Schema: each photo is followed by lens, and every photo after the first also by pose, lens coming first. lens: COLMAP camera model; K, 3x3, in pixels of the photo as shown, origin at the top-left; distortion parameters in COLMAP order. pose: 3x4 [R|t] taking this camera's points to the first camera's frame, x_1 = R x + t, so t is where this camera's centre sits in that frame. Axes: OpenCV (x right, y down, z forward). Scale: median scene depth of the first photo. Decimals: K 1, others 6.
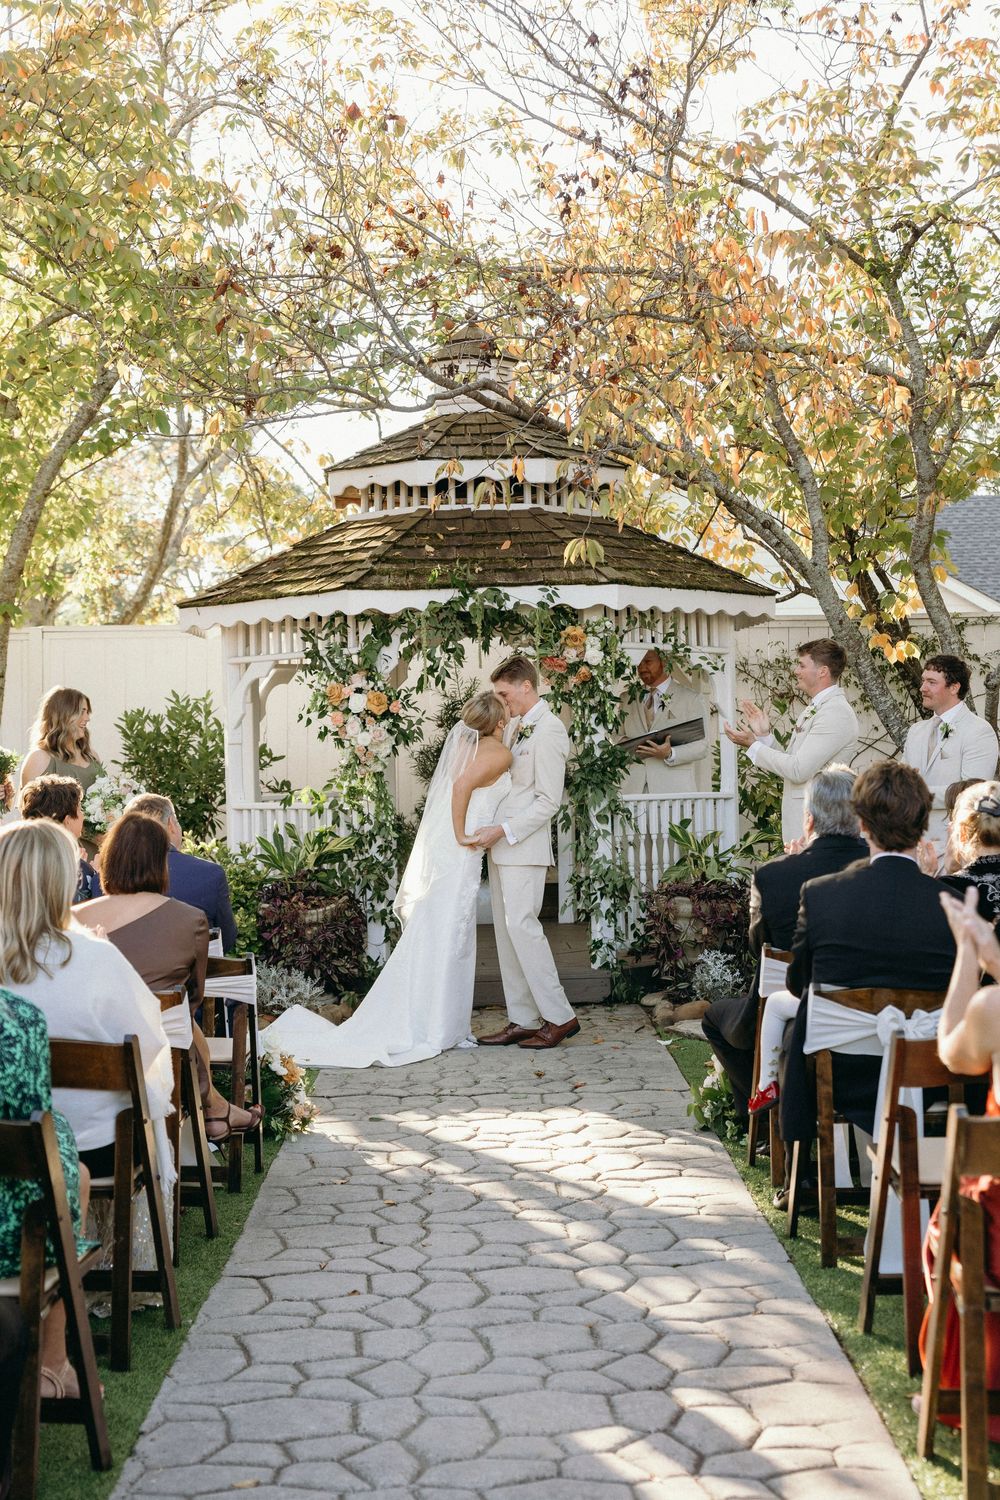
lens RADIAL K [[2081.7, 0, 500.0], [0, 2081.7, 750.0], [0, 0, 1]] dist [-0.007942, -0.009737]
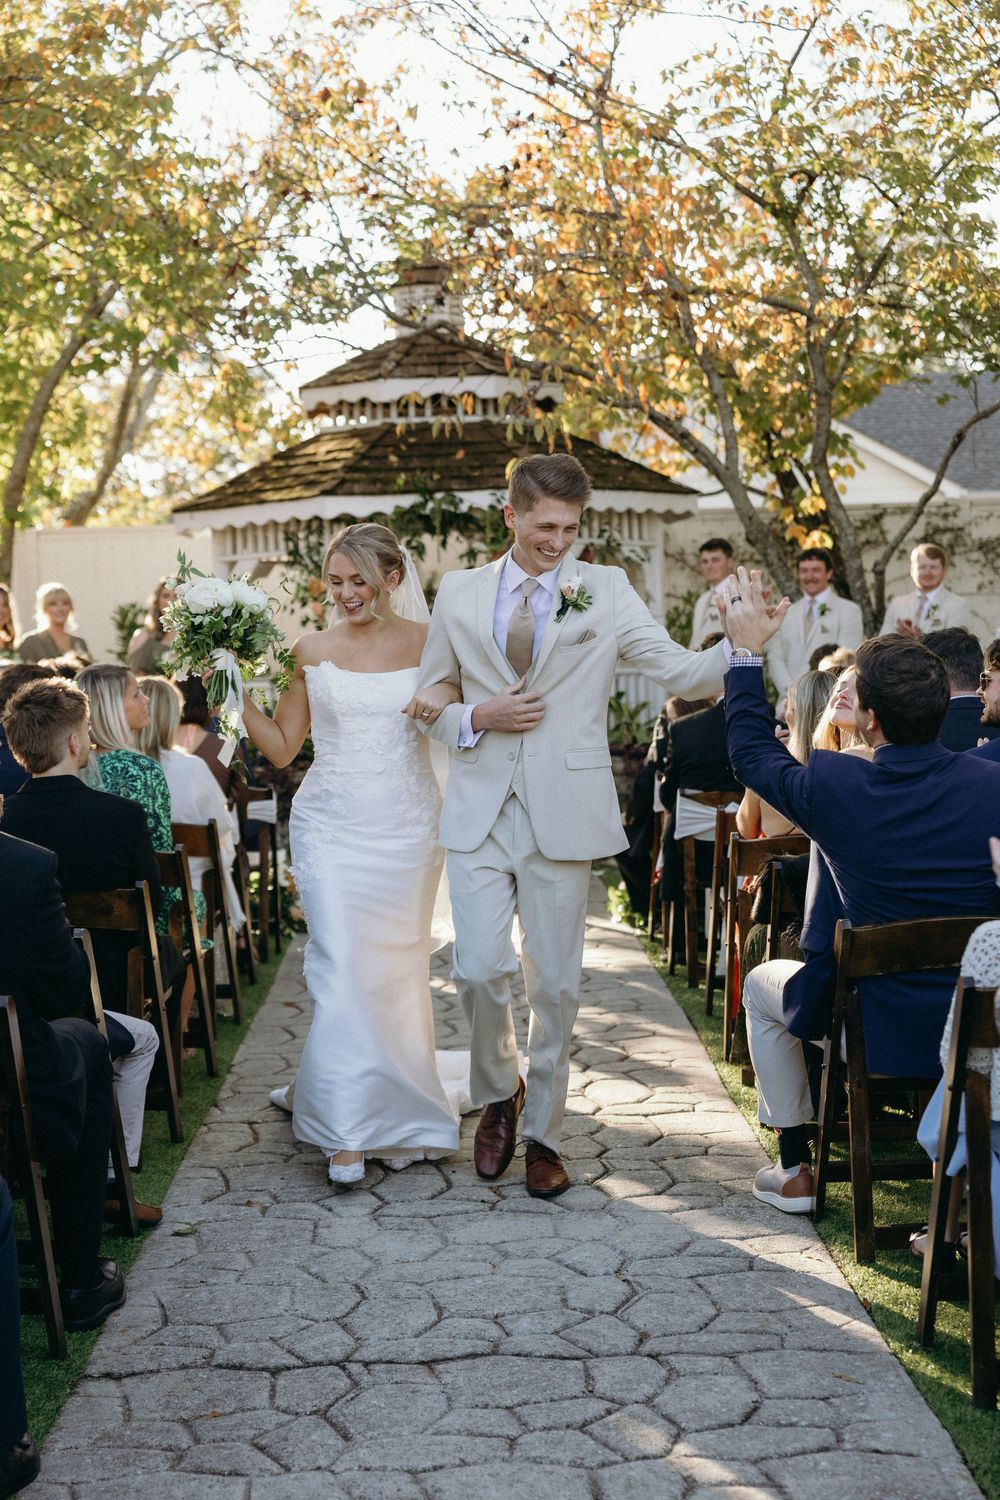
lens RADIAL K [[4848.4, 0, 500.0], [0, 4848.4, 750.0], [0, 0, 1]] dist [0.451365, -0.236839]
pose [[0.999871, -0.015276, 0.005044, 0.008818], [0.015214, 0.999810, 0.012177, 0.032118], [-0.005229, -0.012099, 0.999913, -1.683557]]
